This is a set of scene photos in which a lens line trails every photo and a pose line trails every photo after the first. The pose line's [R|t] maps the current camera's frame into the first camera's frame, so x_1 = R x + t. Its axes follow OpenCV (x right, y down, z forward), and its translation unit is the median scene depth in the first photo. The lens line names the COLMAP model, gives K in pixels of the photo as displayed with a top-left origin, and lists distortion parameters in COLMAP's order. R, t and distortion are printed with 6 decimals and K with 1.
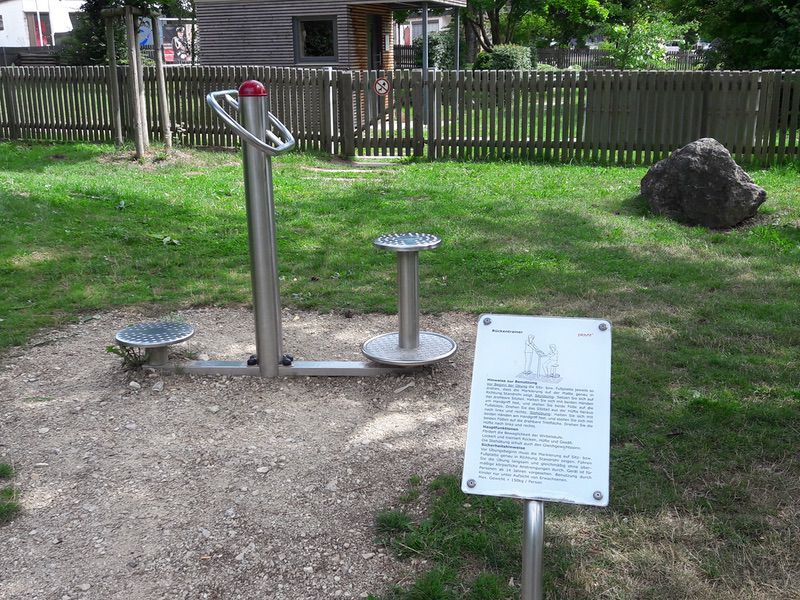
lens RADIAL K [[789.8, 0, 400.0], [0, 789.8, 300.0], [0, 0, 1]] dist [0.165390, -0.401363]
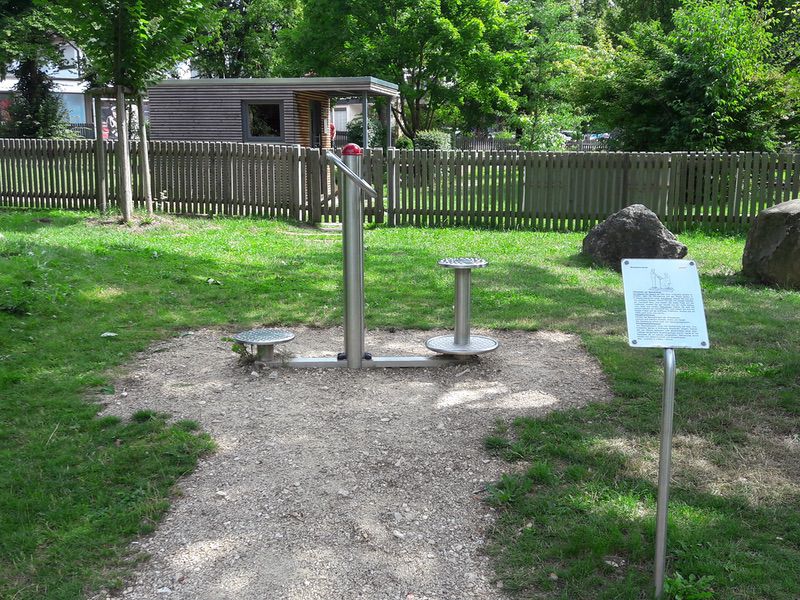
lens RADIAL K [[772.2, 0, 399.2], [0, 772.2, 316.2], [0, 0, 1]] dist [0.163494, -0.367051]
pose [[0.993676, -0.006504, 0.112099, -0.078539], [0.014925, 0.997113, -0.074446, 0.035786], [-0.111291, 0.075649, 0.990904, -0.088499]]
